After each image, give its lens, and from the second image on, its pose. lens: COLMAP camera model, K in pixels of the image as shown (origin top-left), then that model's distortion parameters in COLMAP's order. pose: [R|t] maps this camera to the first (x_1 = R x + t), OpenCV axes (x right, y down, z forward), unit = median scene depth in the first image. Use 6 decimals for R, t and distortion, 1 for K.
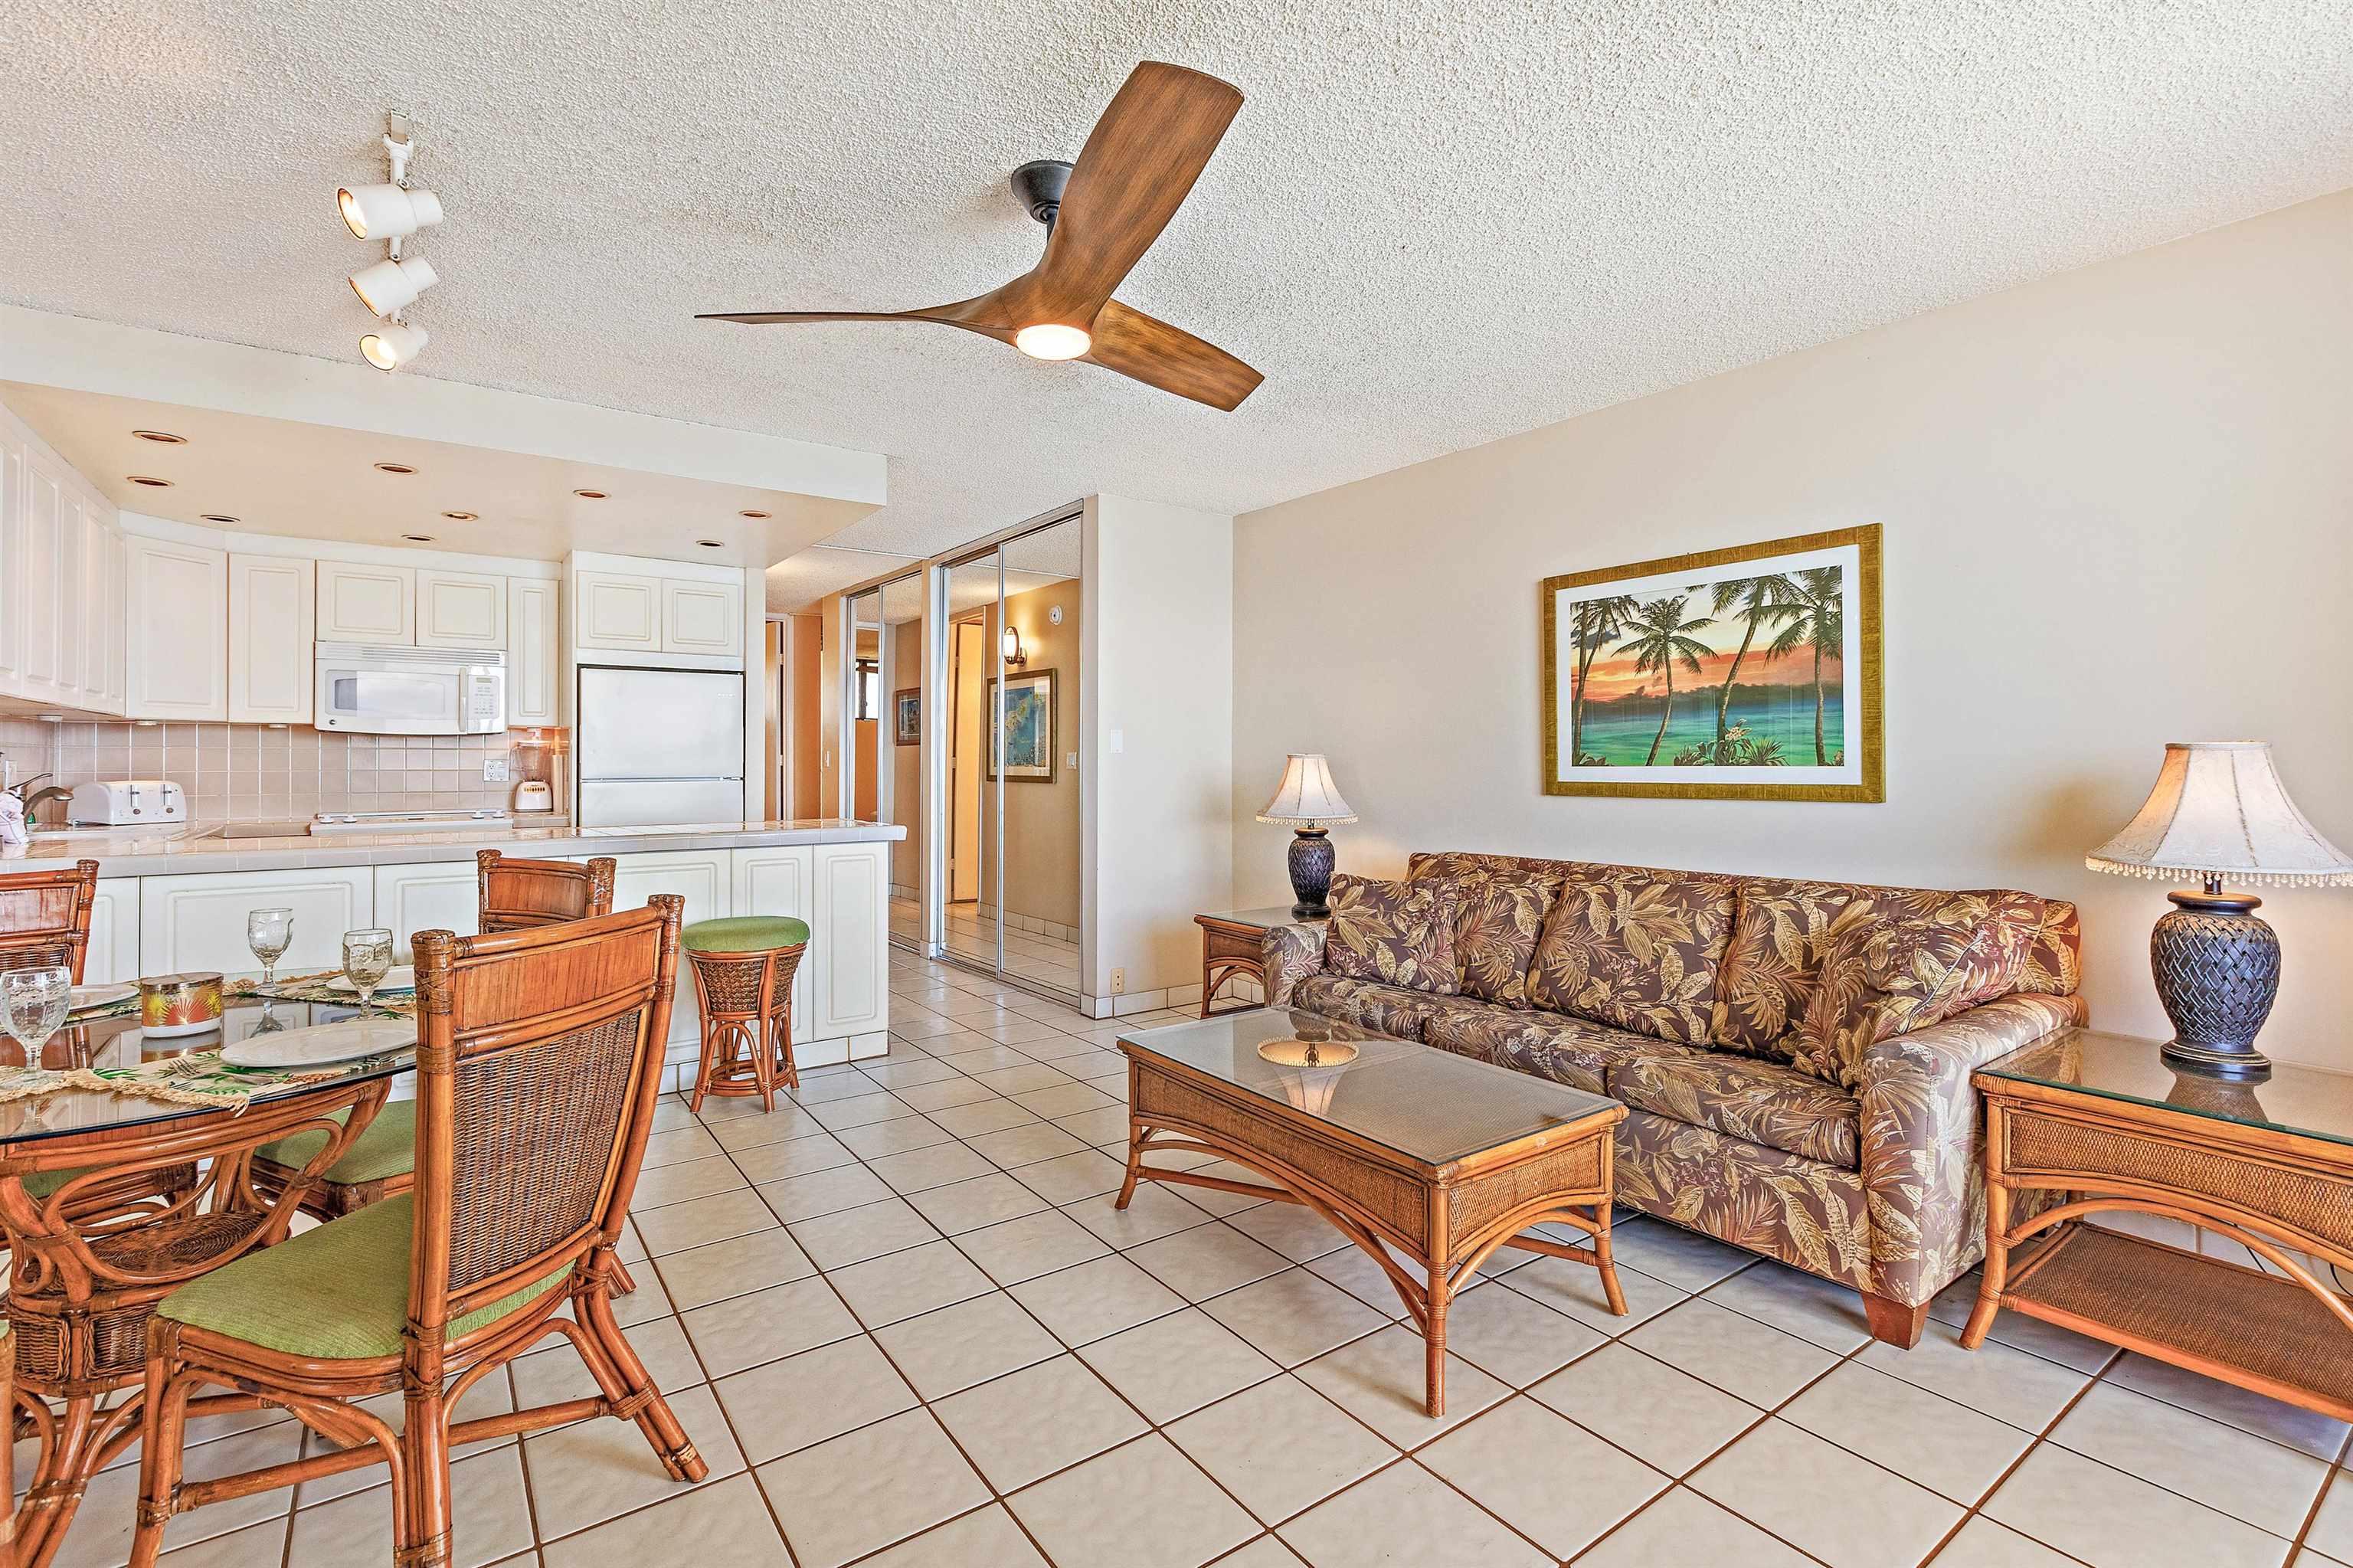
lens RADIAL K [[1069.2, 0, 1176.6], [0, 1069.2, 743.4], [0, 0, 1]] dist [-0.002145, 0.000548]
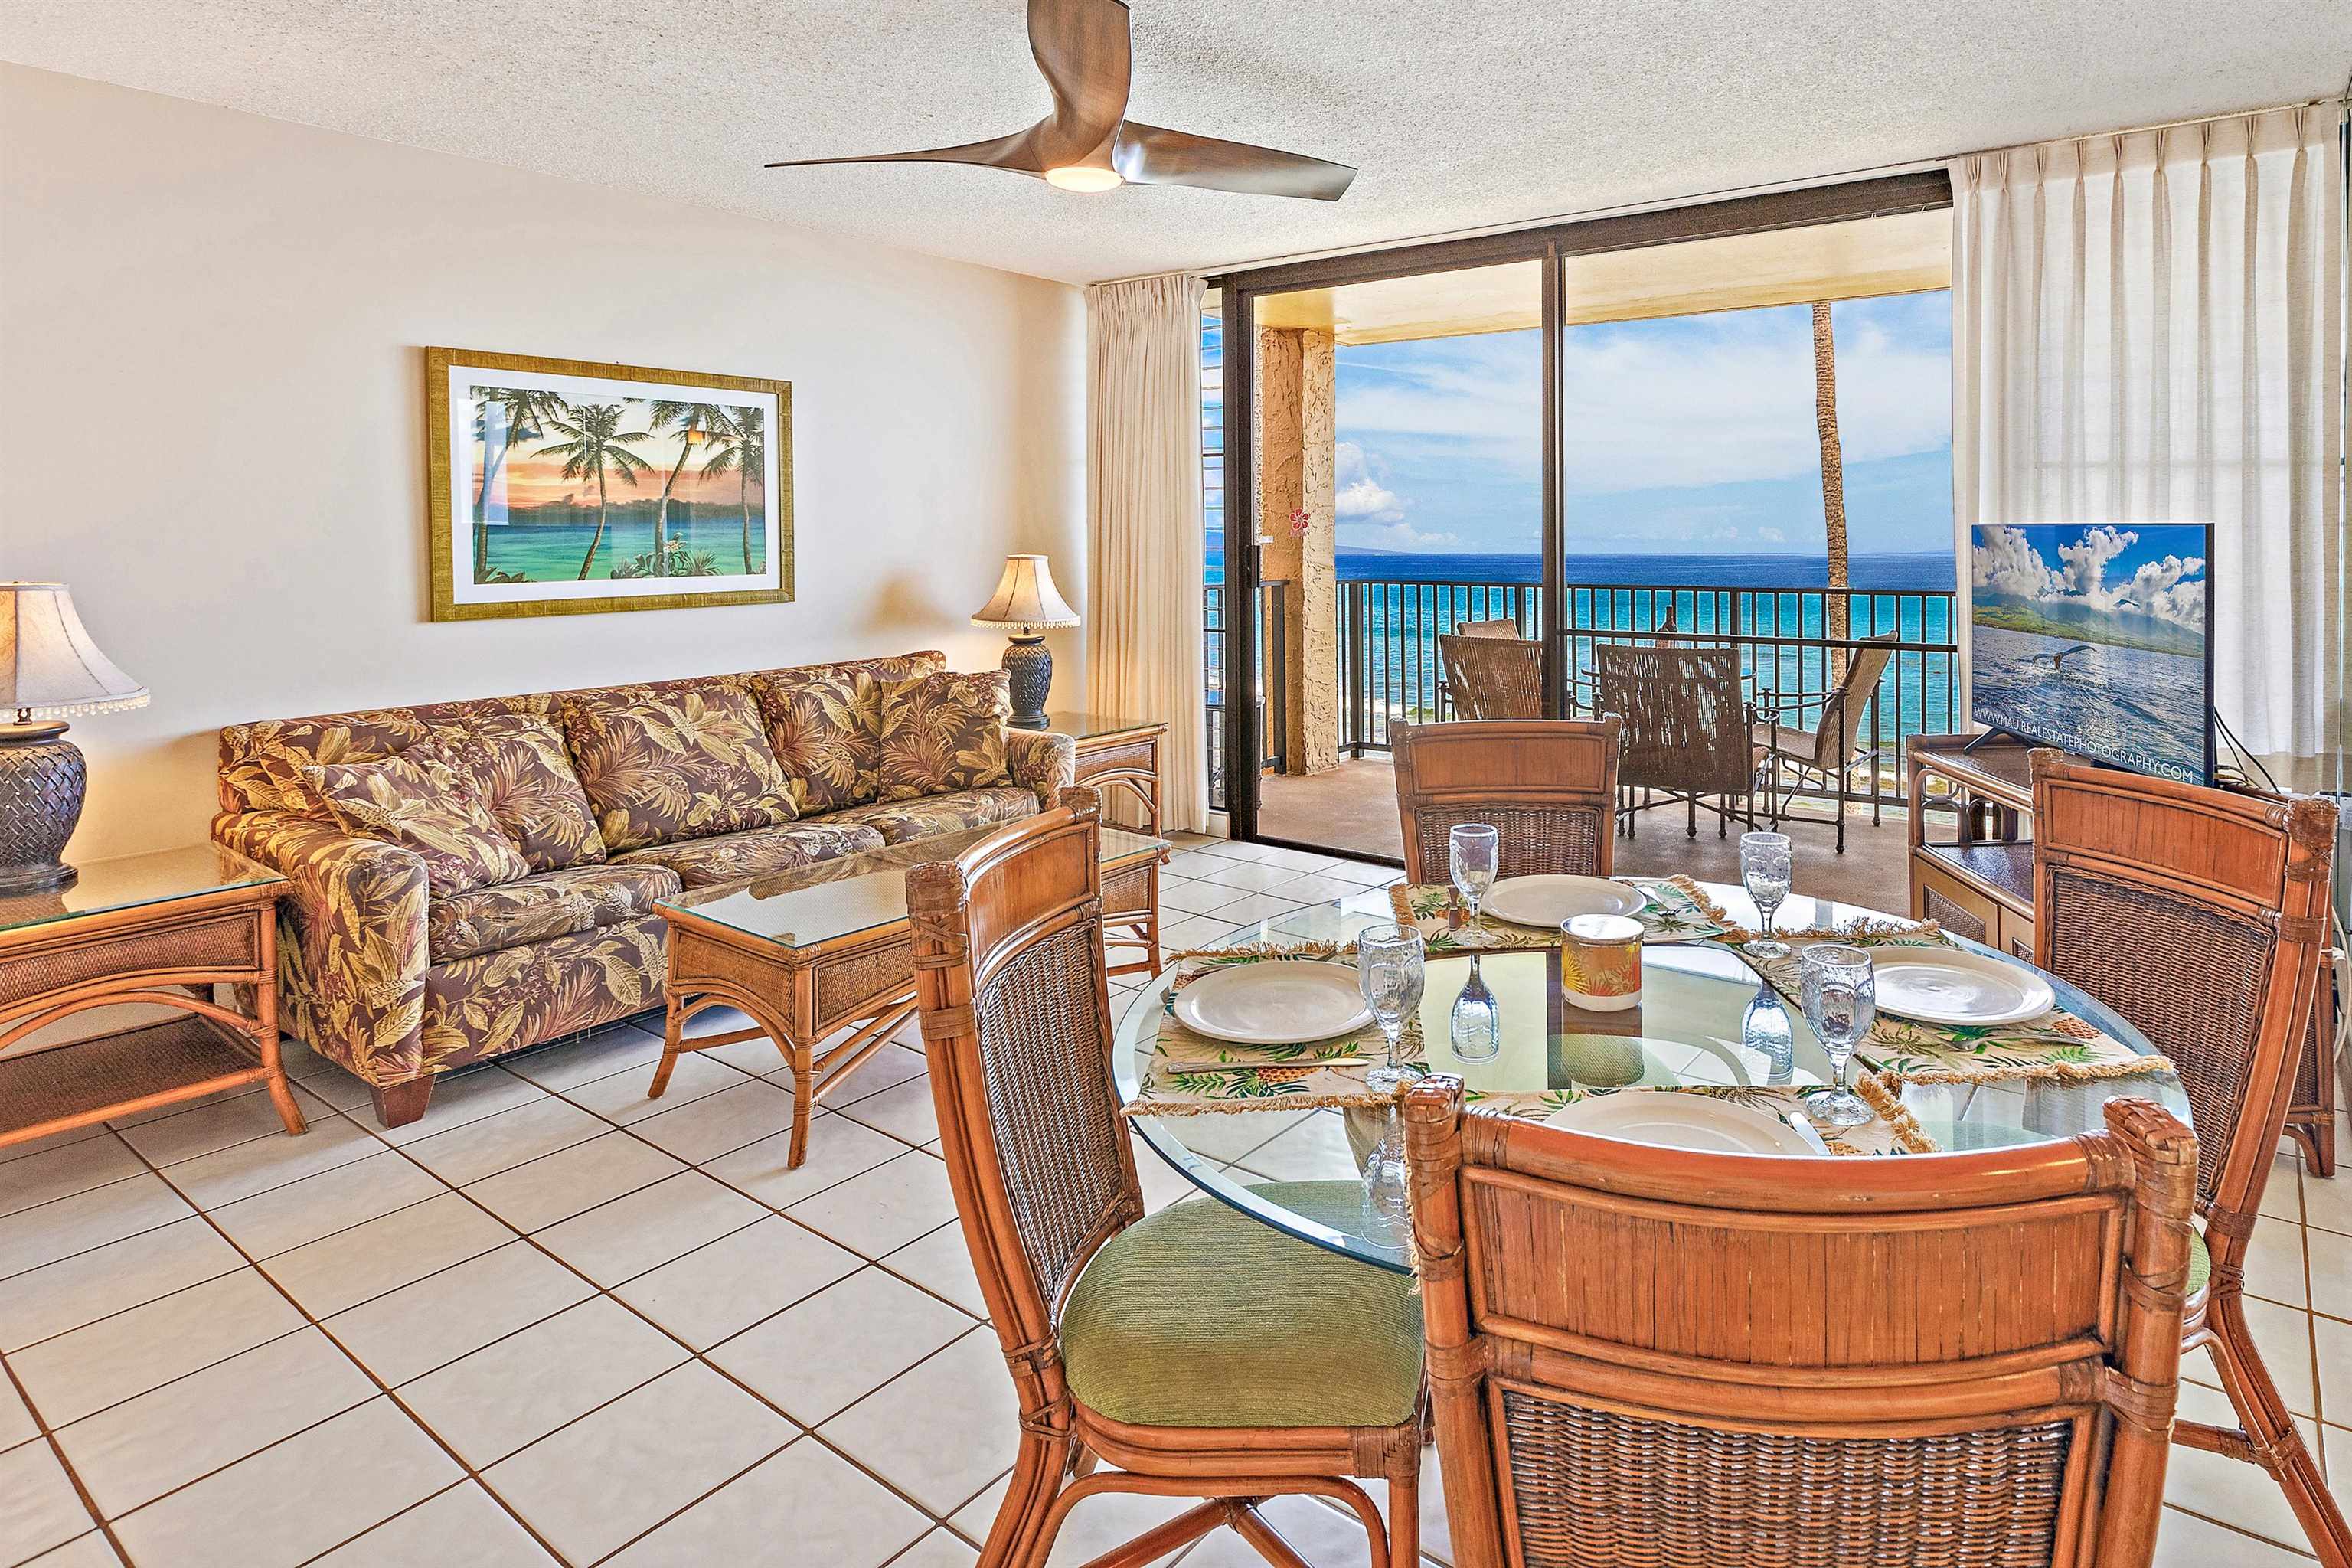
lens RADIAL K [[1274.9, 0, 1400.5], [0, 1274.9, 554.4], [0, 0, 1]] dist [-0.002408, 0.000733]
pose [[-0.356385, -0.016705, 0.934190, -0.852420], [-0.014469, 0.999819, 0.012358, -0.025644], [-0.934227, -0.009113, -0.356562, 0.726264]]
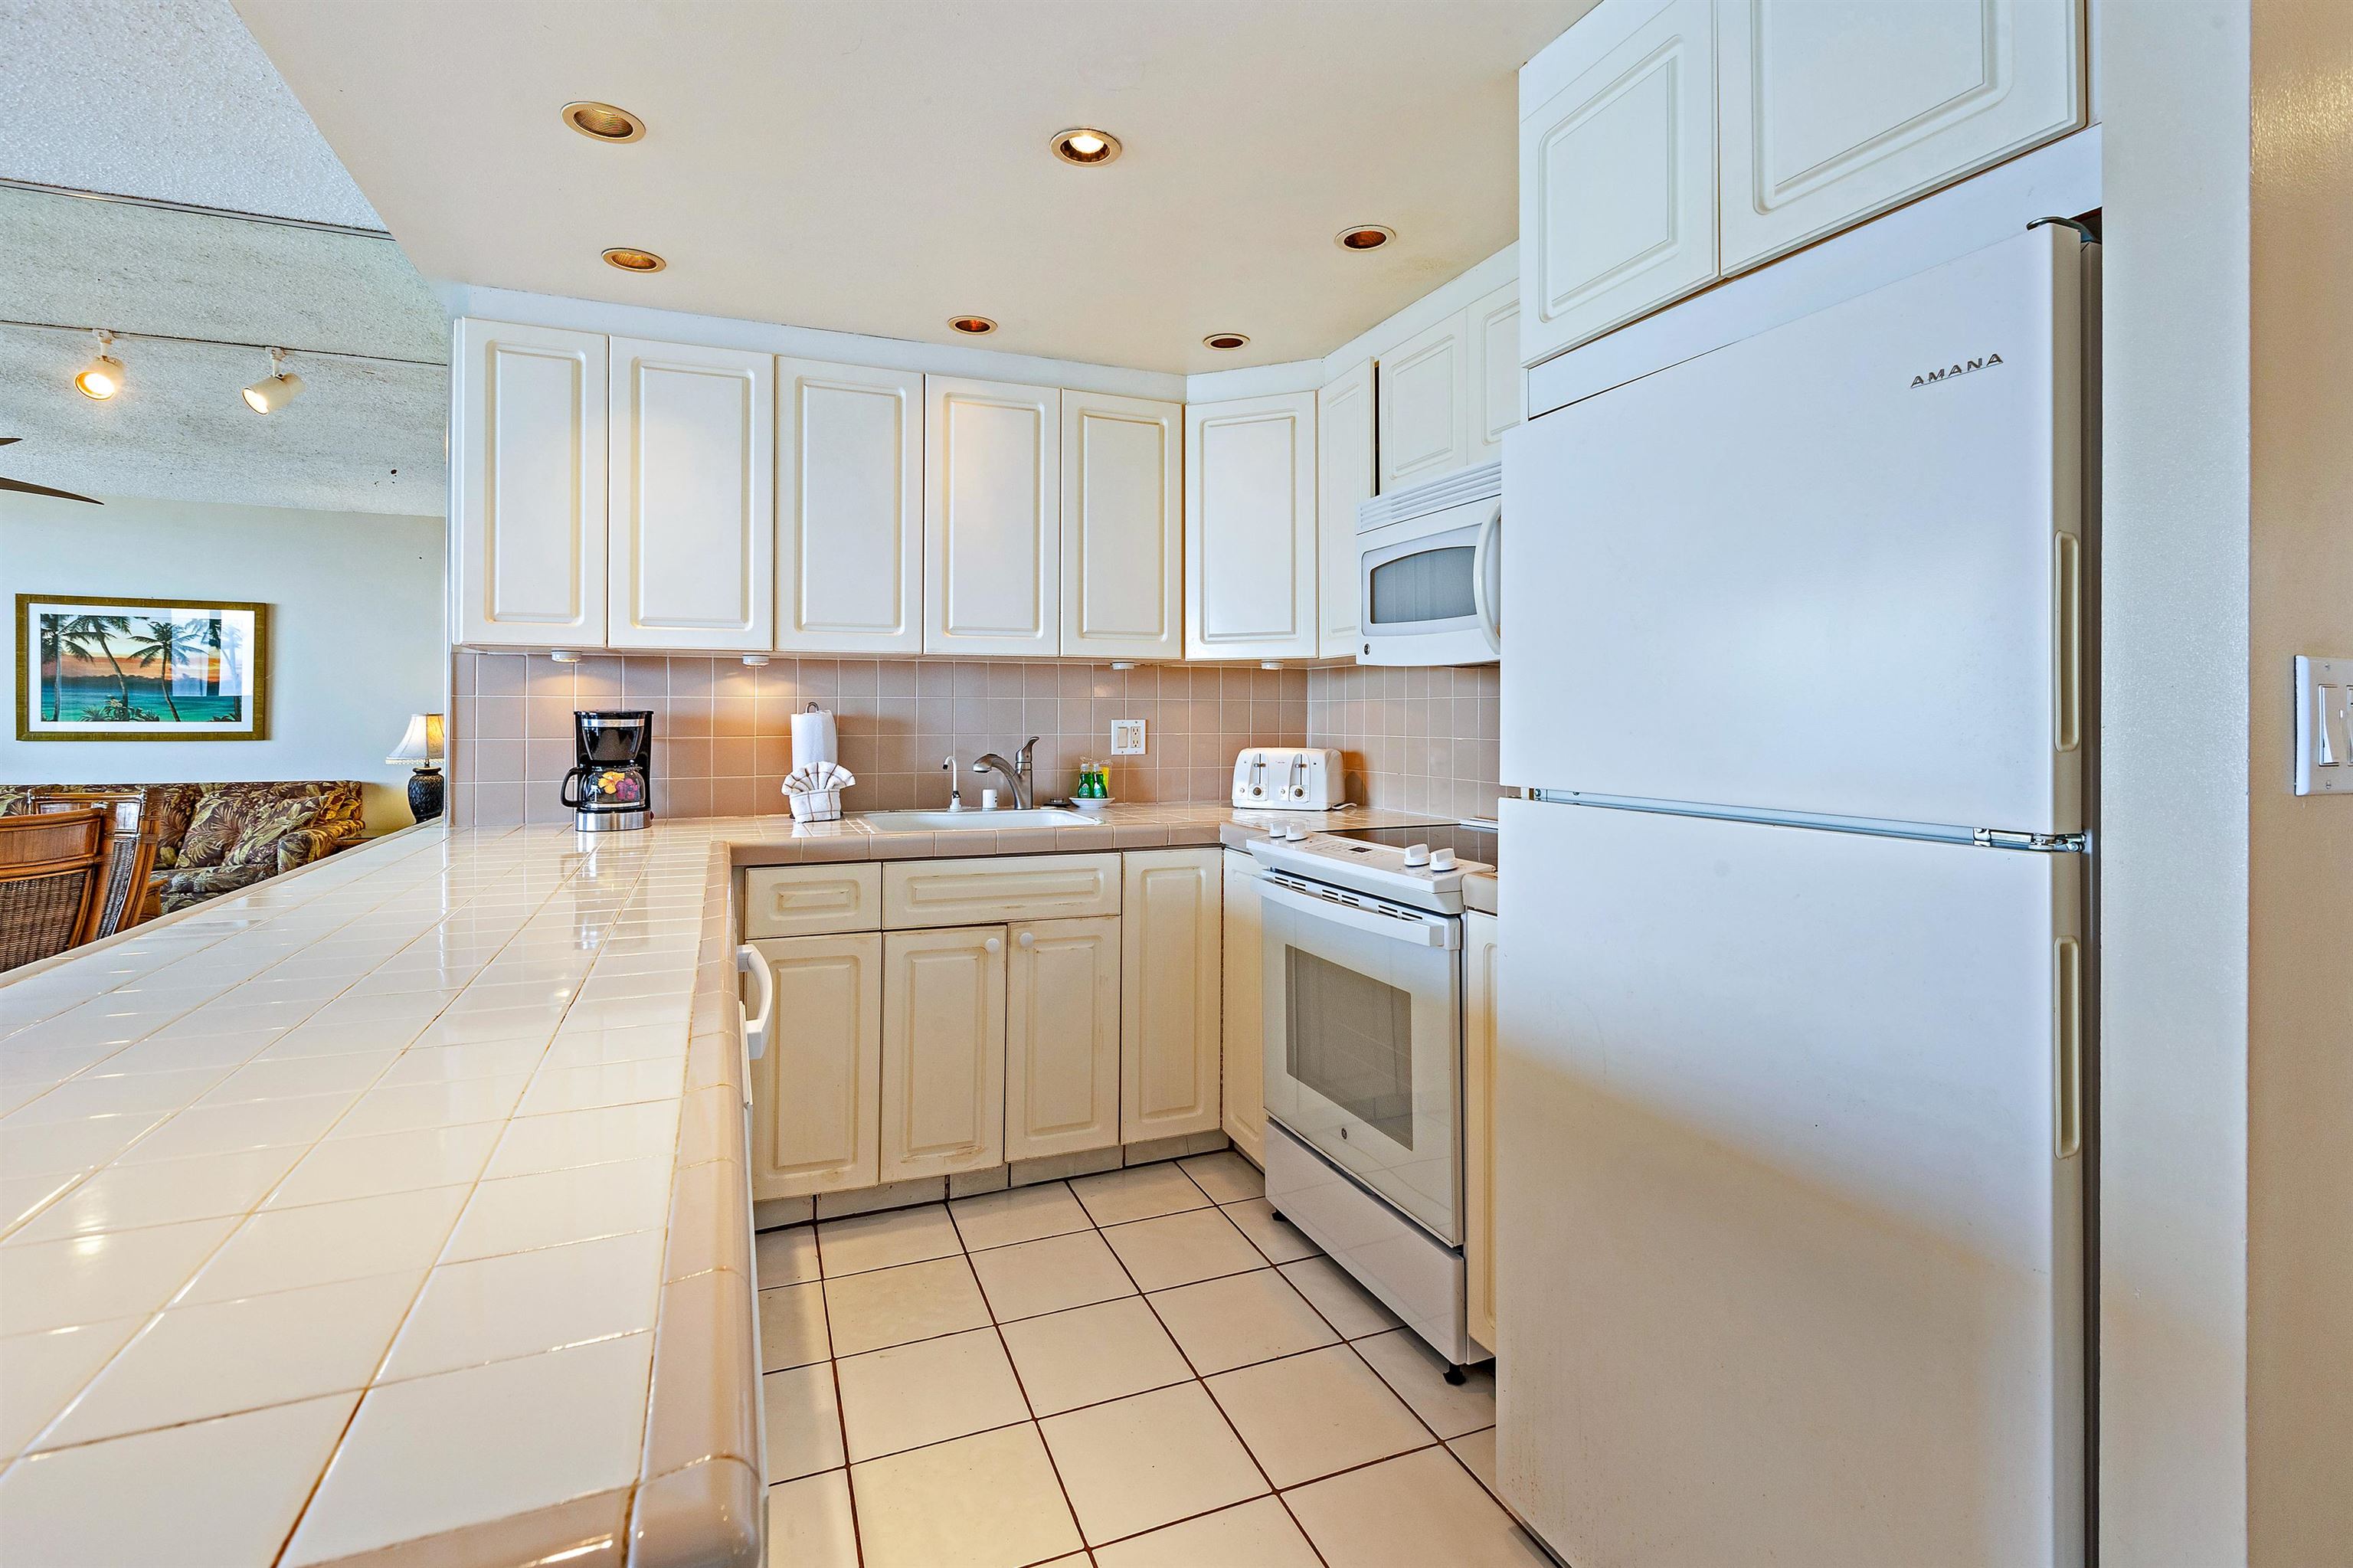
lens RADIAL K [[1072.8, 0, 1171.0], [0, 1072.8, 711.0], [0, 0, 1]] dist [0.003520, -0.001202]
pose [[-0.235813, -0.002648, -0.971795, -0.329512], [0.019161, 0.999789, -0.007374, 0.017838], [0.971609, -0.020359, -0.235713, 1.407697]]
